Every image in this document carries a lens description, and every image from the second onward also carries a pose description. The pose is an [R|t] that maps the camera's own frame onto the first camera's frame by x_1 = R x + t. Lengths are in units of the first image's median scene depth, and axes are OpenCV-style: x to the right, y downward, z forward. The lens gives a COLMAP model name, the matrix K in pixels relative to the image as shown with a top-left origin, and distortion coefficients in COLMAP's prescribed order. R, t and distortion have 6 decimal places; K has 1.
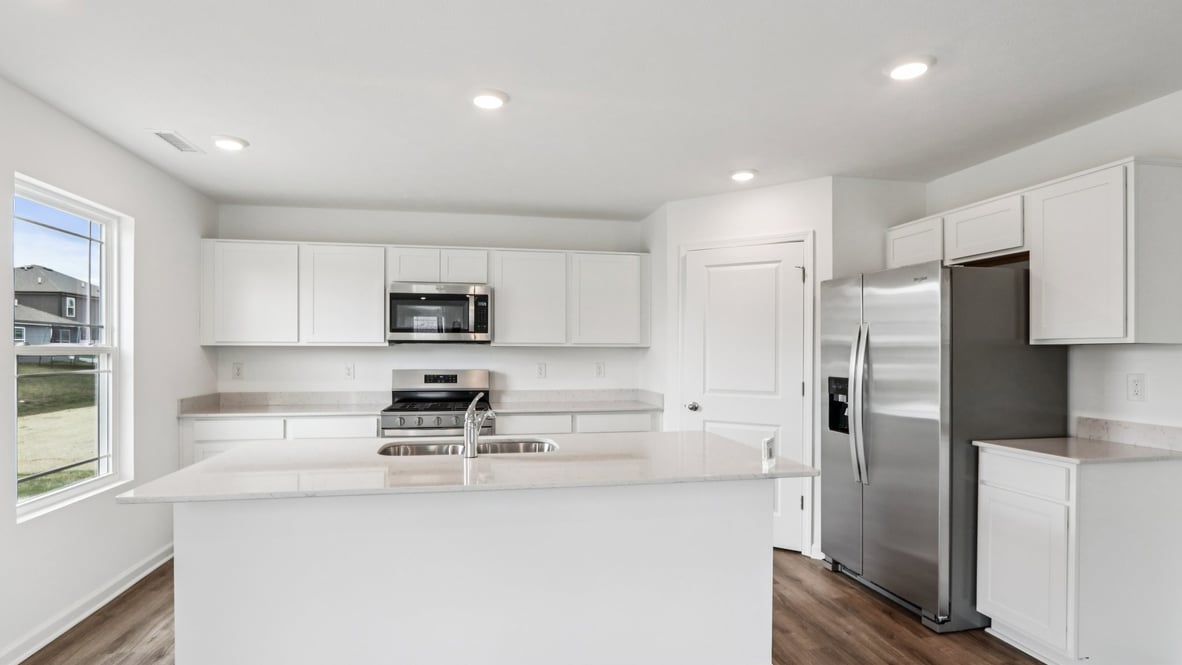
lens RADIAL K [[561.9, 0, 587.6], [0, 561.9, 351.2], [0, 0, 1]] dist [-0.018758, 0.000295]
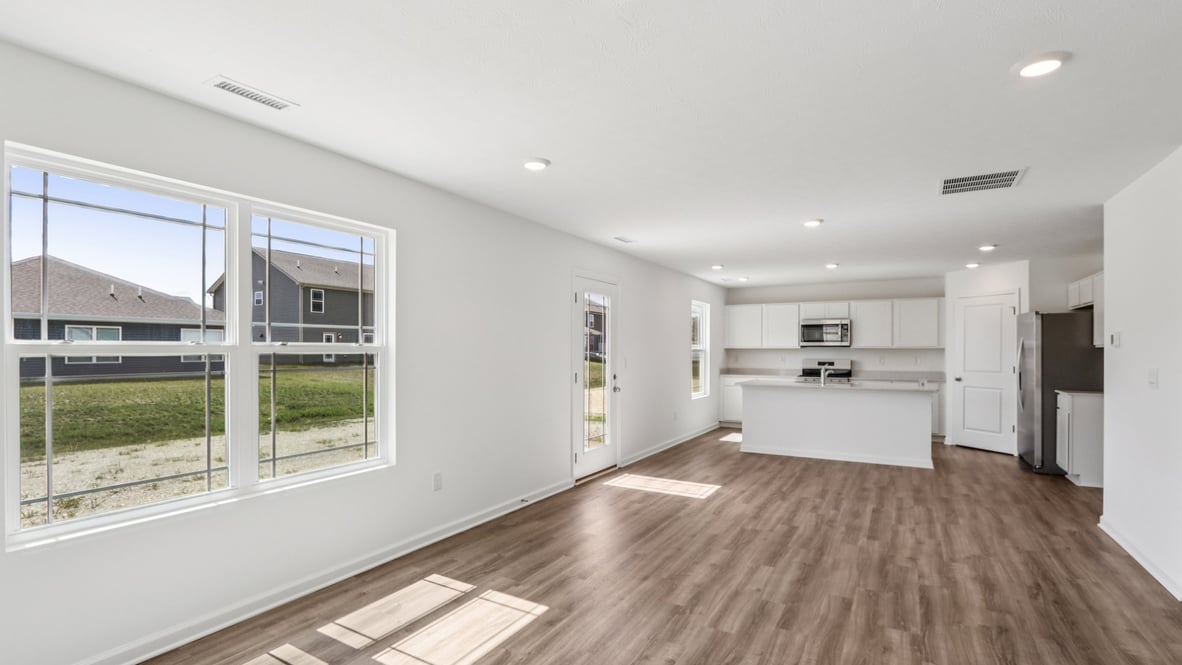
lens RADIAL K [[561.9, 0, 587.6], [0, 561.9, 351.2], [0, 0, 1]] dist [-0.018758, 0.000295]
pose [[0.756717, 0.001801, -0.653741, 0.491481], [-0.000516, 0.999998, 0.002157, -0.001560], [0.653743, -0.001295, 0.756716, -1.322926]]
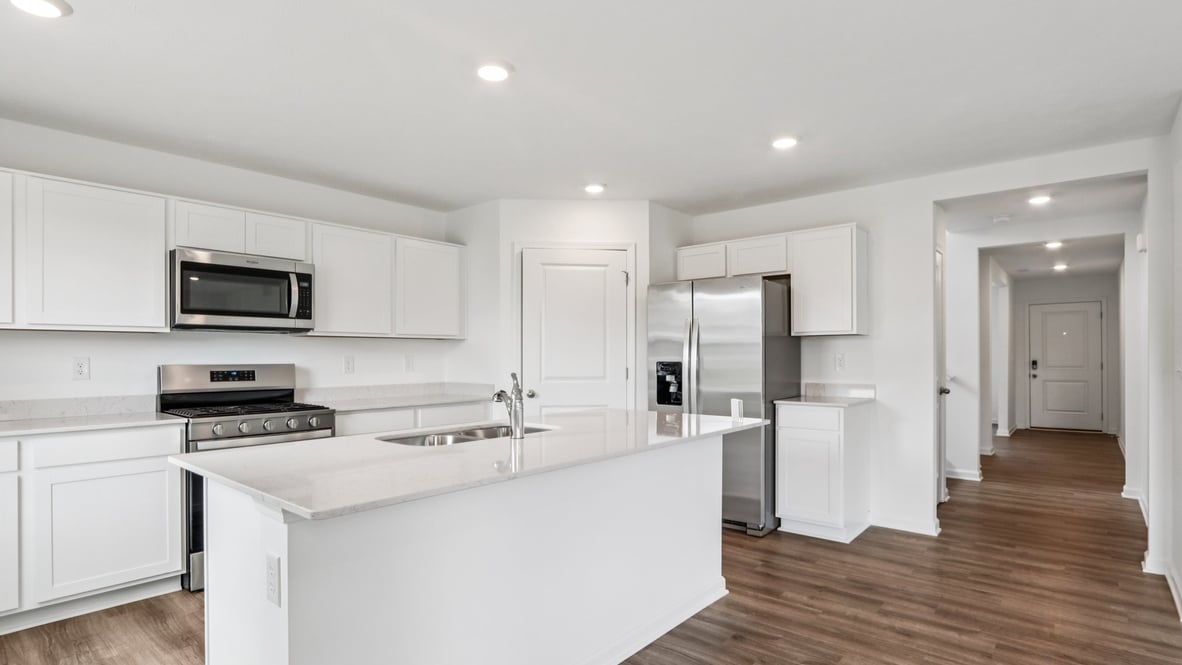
lens RADIAL K [[561.9, 0, 587.6], [0, 561.9, 351.2], [0, 0, 1]] dist [-0.018758, 0.000295]
pose [[0.791742, -0.000960, 0.610855, -0.392904], [0.004971, 0.999976, -0.004872, 0.023714], [-0.610835, 0.006894, 0.791728, 0.086421]]
